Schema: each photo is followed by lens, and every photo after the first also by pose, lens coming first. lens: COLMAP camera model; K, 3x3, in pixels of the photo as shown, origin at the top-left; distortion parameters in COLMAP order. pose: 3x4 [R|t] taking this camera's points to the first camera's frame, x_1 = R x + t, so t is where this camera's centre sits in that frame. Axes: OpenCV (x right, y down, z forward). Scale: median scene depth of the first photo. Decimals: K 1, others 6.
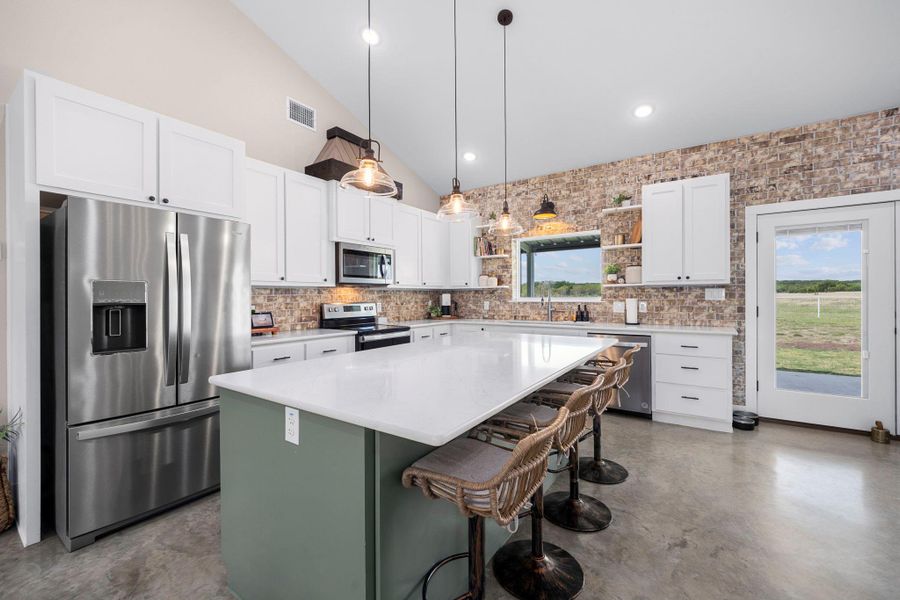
lens RADIAL K [[369.5, 0, 444.9], [0, 369.5, 298.0], [0, 0, 1]] dist [0.000744, -0.006543]
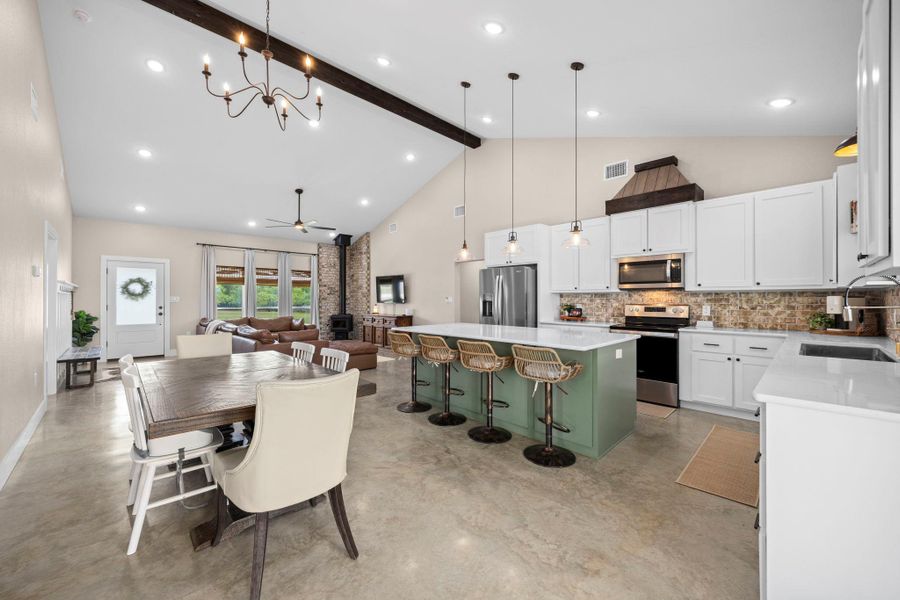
lens RADIAL K [[348.8, 0, 447.3], [0, 348.8, 299.3], [0, 0, 1]] dist [-0.001691, -0.000243]
pose [[-0.192806, 0.006775, -0.981213, 0.989110], [-0.003172, 0.999967, 0.007527, -0.010397], [0.981232, 0.004564, -0.192778, 0.589860]]
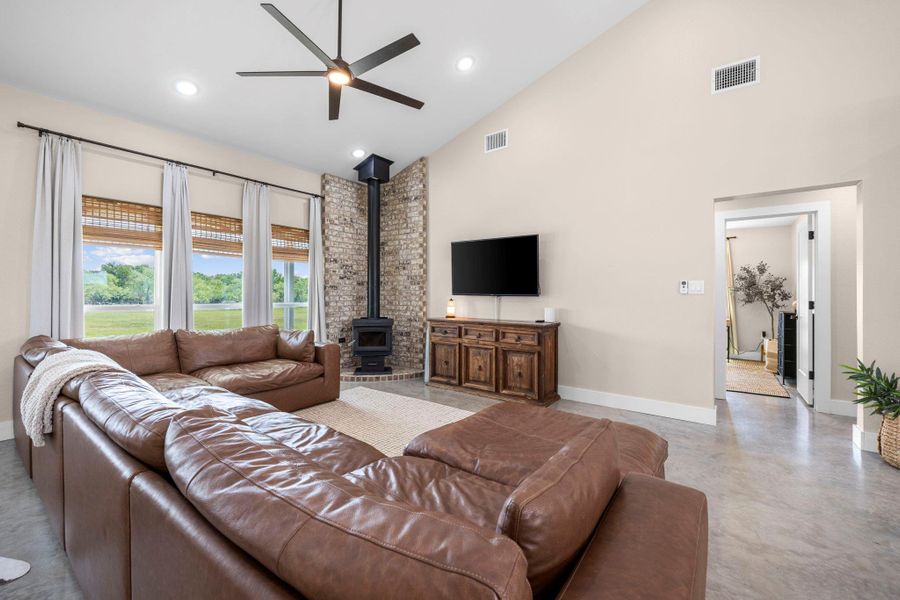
lens RADIAL K [[369.5, 0, 444.9], [0, 369.5, 298.0], [0, 0, 1]] dist [0.000744, -0.006543]
pose [[-0.036962, 0.017537, -0.999163, 0.021180], [-0.008006, 0.999809, 0.017844, 0.019947], [0.999285, 0.008659, -0.036815, -0.302788]]
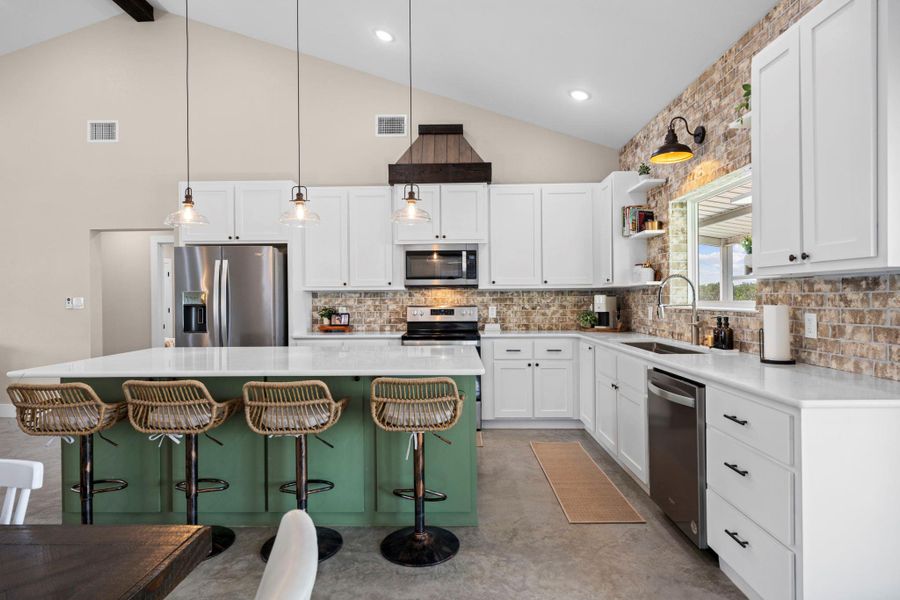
lens RADIAL K [[489.1, 0, 446.9], [0, 489.1, 298.6], [0, 0, 1]] dist [0.006560, -0.001541]
pose [[0.553942, 0.002020, -0.832553, 0.806585], [0.000627, 0.999996, 0.002844, -0.009482], [0.832555, -0.002097, 0.553938, 0.340302]]
